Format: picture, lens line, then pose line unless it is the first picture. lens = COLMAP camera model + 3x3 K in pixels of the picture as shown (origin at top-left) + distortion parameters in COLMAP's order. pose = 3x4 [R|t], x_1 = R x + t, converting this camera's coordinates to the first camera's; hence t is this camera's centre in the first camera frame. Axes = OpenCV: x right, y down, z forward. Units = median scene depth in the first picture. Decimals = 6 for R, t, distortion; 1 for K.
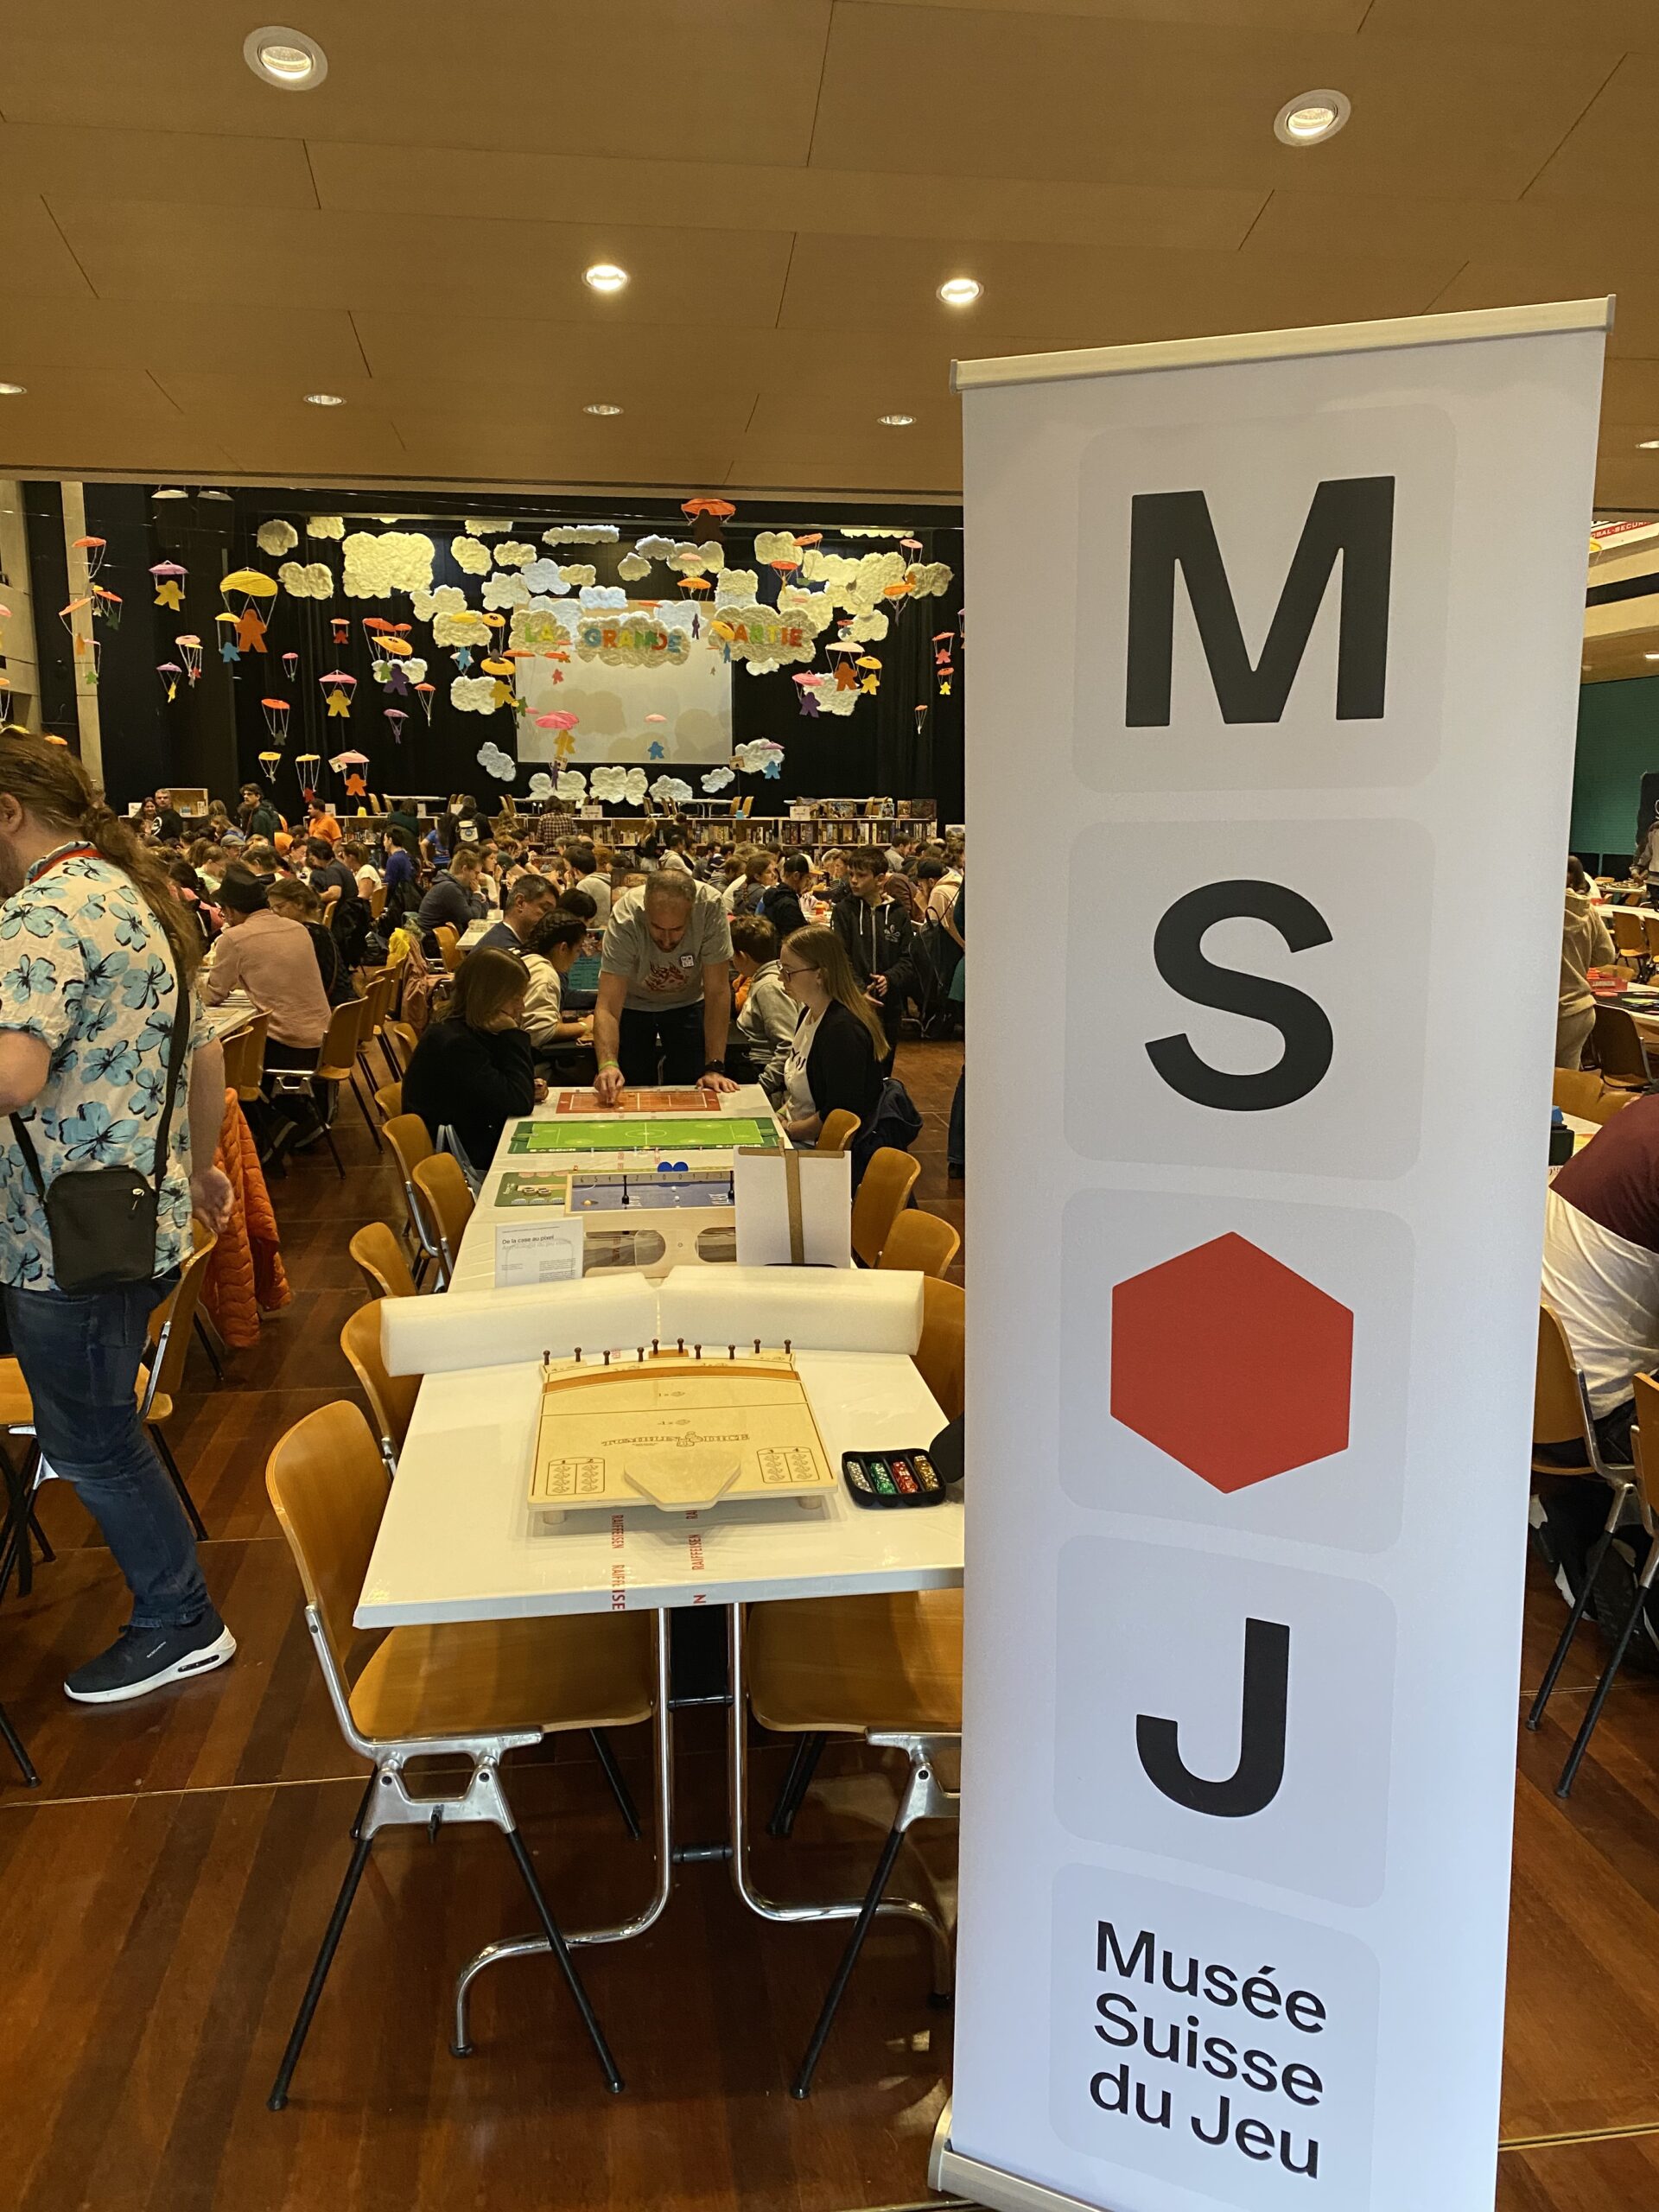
lens RADIAL K [[1695.2, 0, 838.1], [0, 1695.2, 1146.3], [0, 0, 1]] dist [0.028291, -0.019428]
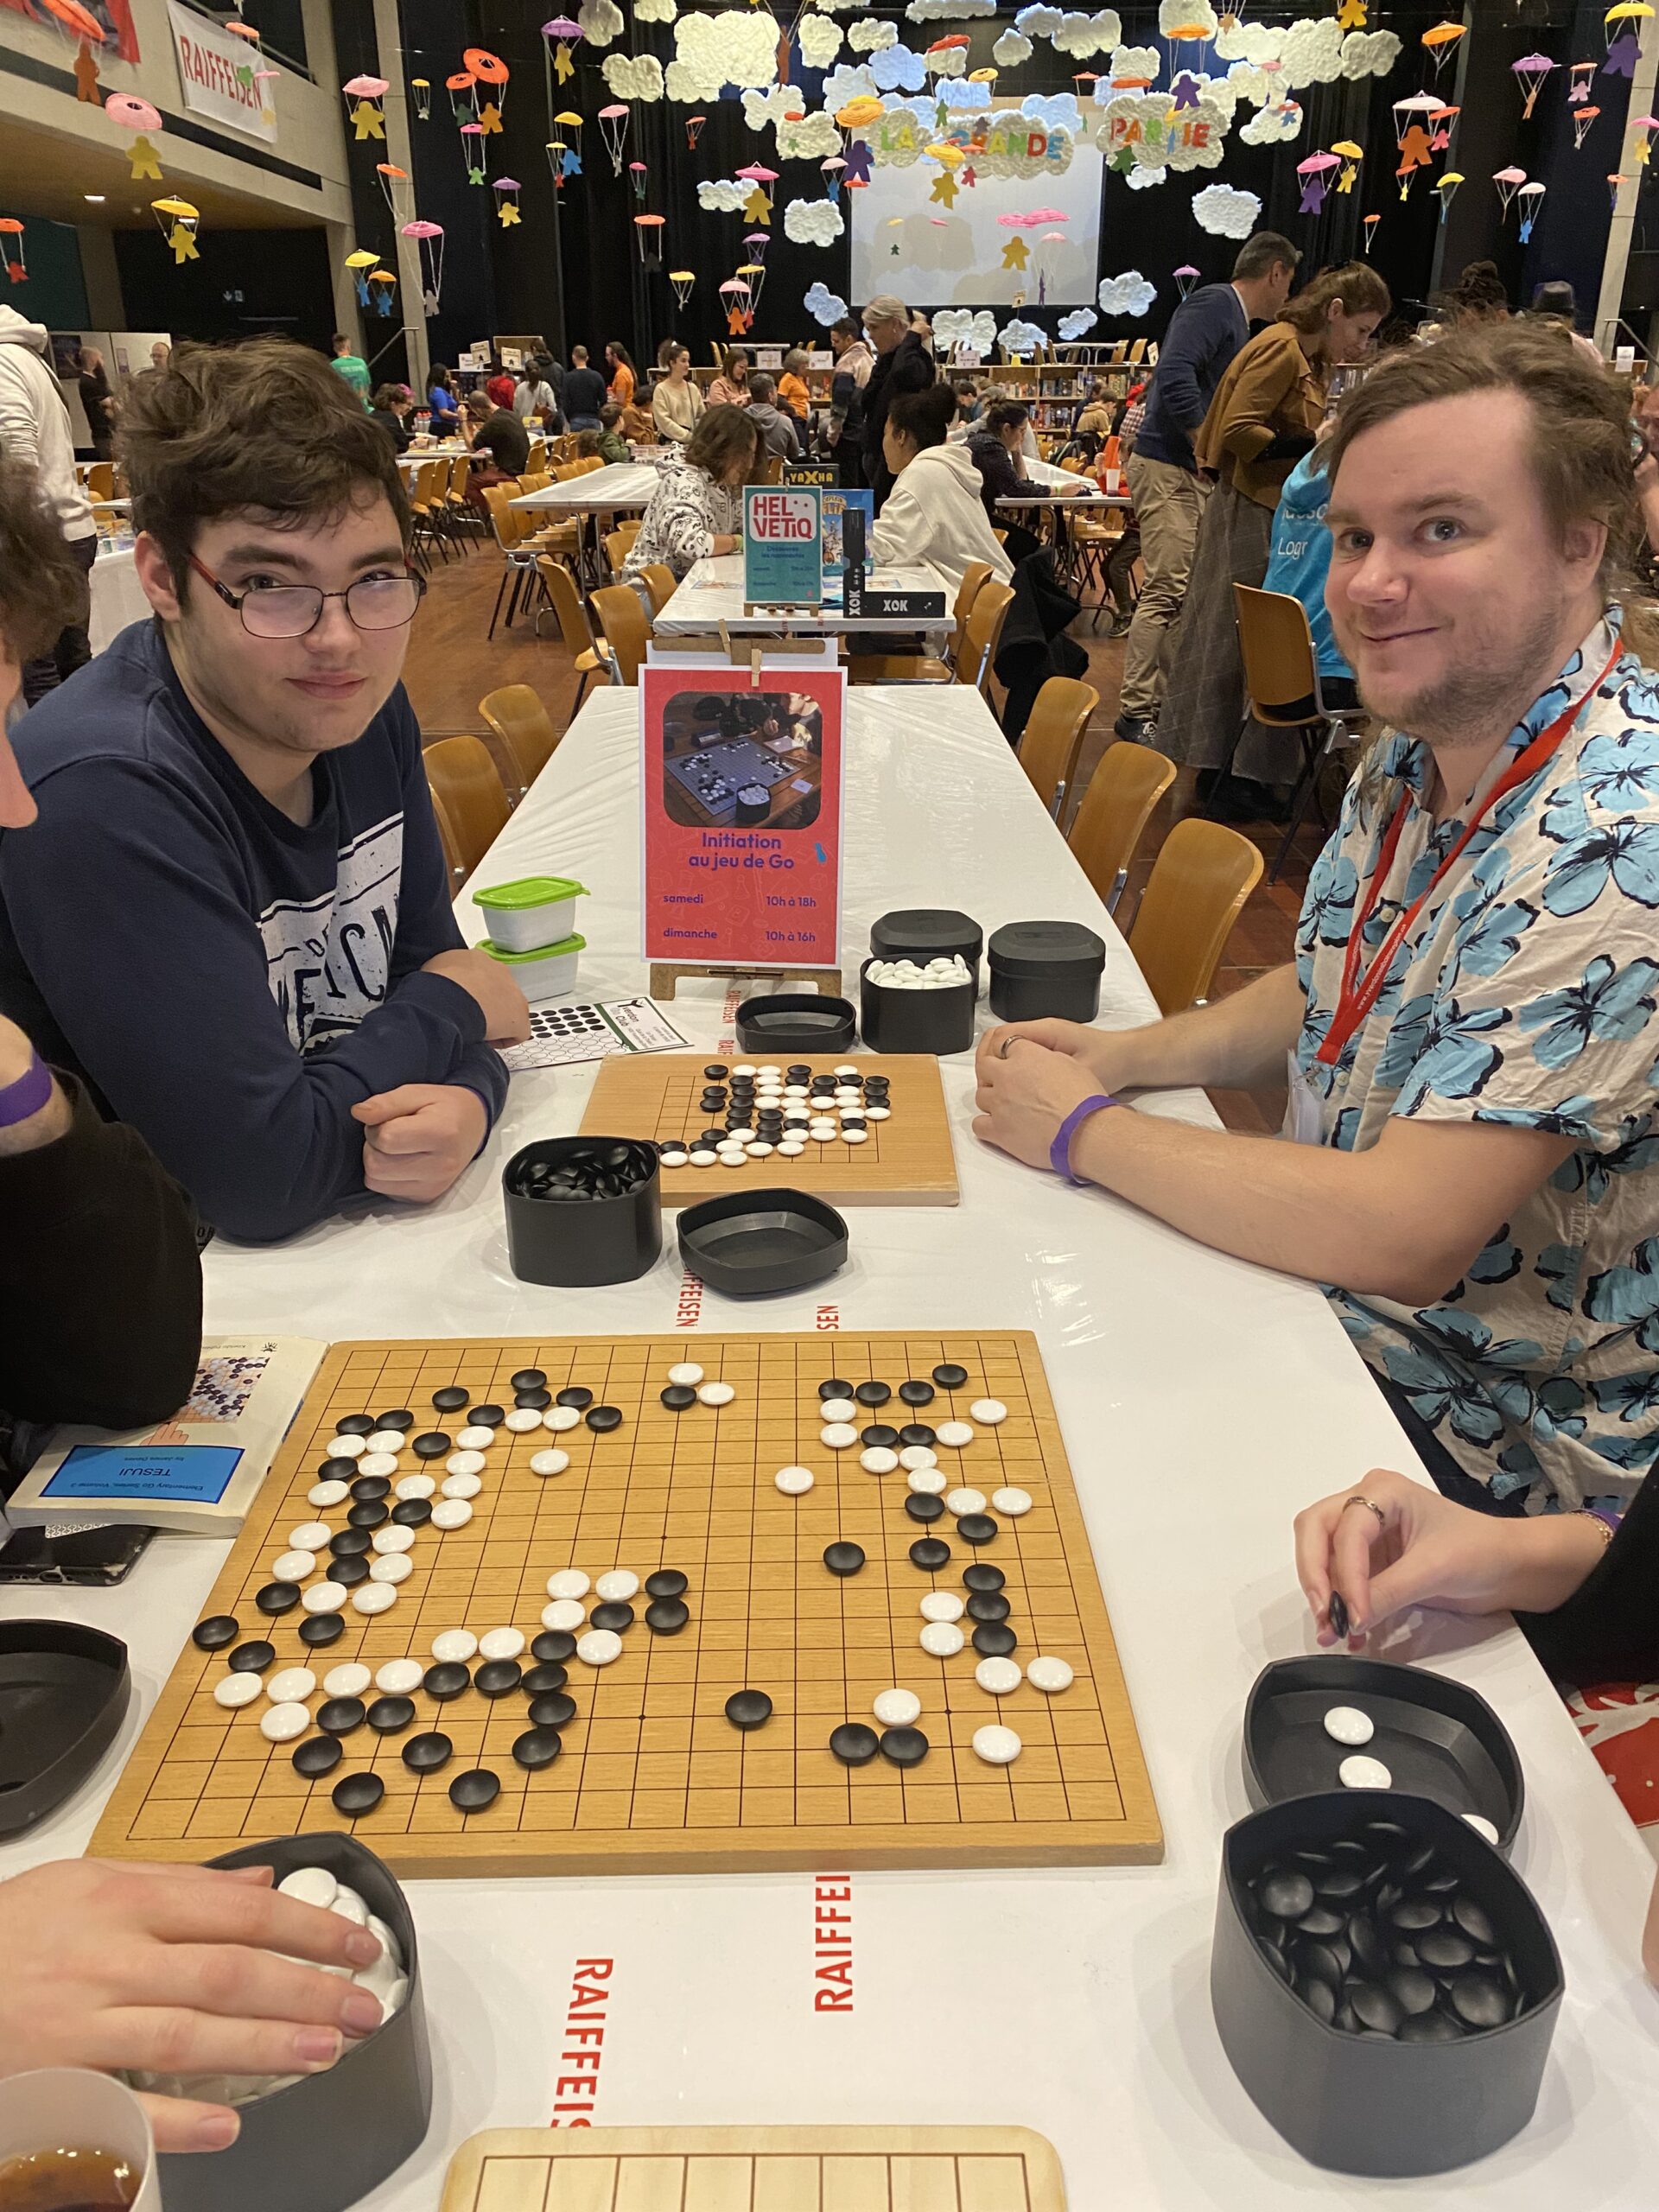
lens RADIAL K [[1695.2, 0, 839.0], [0, 1695.2, 1094.7], [0, 0, 1]] dist [0.028291, -0.019428]
pose [[0.991081, 0.044568, -0.125588, -0.074586], [-0.018514, 0.979327, 0.201437, -0.004659], [0.131970, -0.197315, 0.971417, 0.071374]]
